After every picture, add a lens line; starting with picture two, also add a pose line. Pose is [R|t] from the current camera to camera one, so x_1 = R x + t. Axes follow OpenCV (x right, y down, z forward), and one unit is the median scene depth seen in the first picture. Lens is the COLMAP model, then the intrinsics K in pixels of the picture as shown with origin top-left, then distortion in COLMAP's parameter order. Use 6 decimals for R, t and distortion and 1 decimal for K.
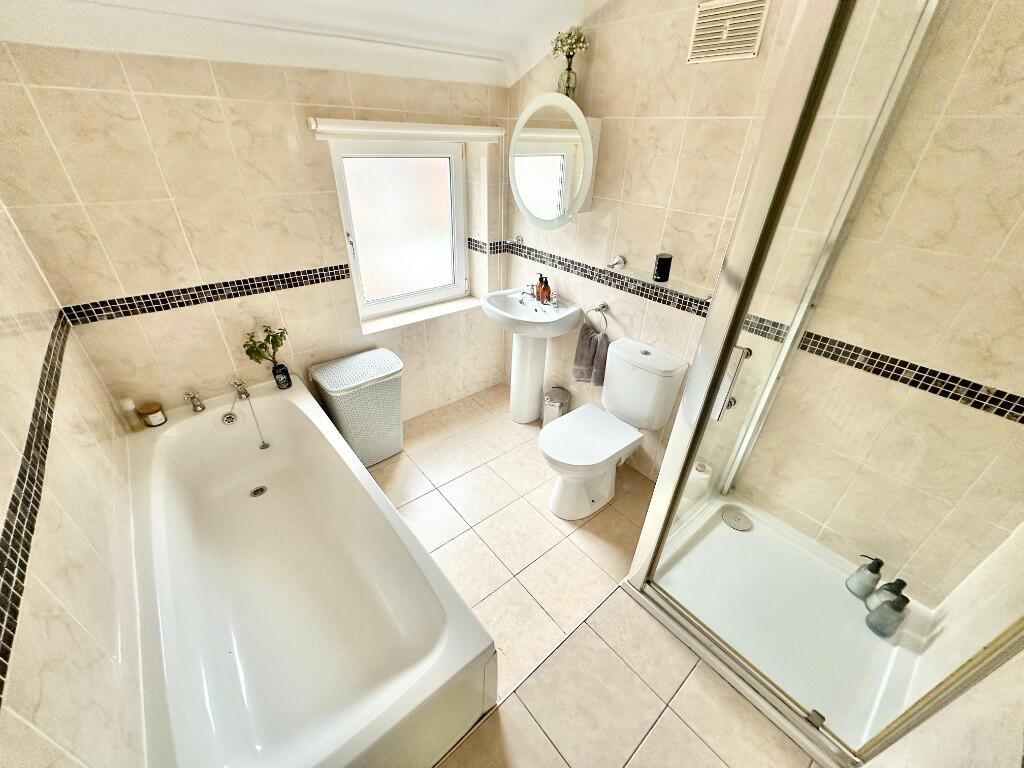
lens RADIAL K [[405.7, 0, 509.5], [0, 405.7, 383.5], [0, 0, 1]] dist [-0.004056, 0.000387]
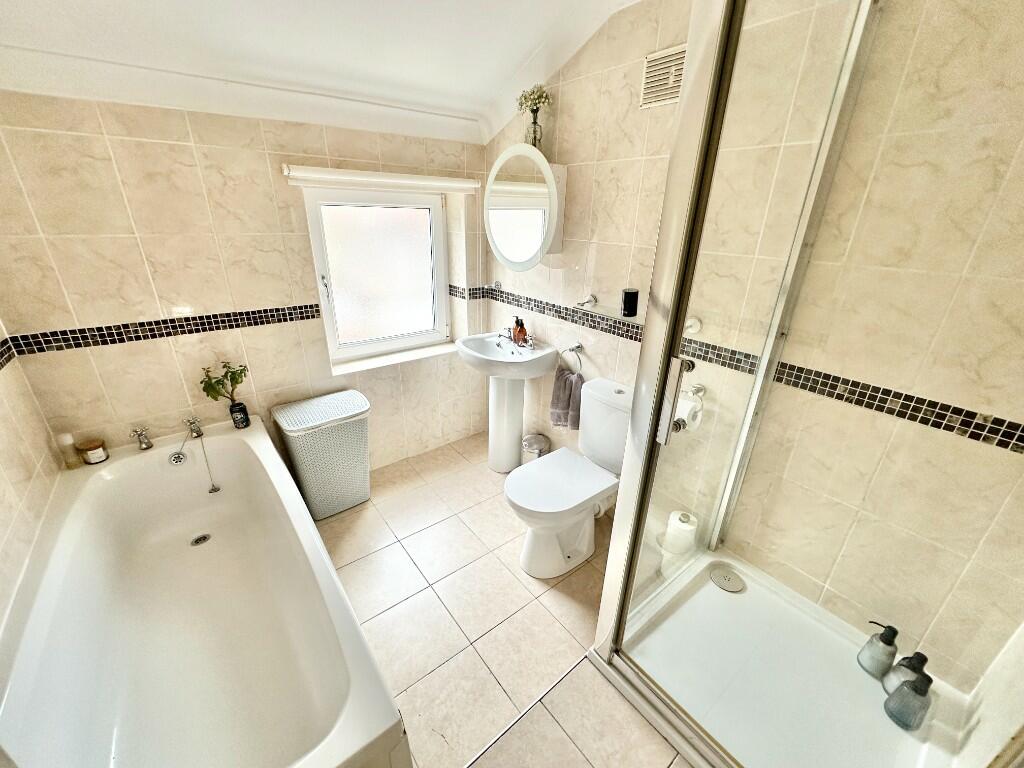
lens RADIAL K [[405.7, 0, 510.4], [0, 405.7, 383.8], [0, 0, 1]] dist [-0.004056, 0.000387]
pose [[0.999670, 0.002663, -0.025562, 0.123196], [-0.006466, 0.988684, -0.149875, 0.057304], [0.024874, 0.149991, 0.988374, 0.065108]]
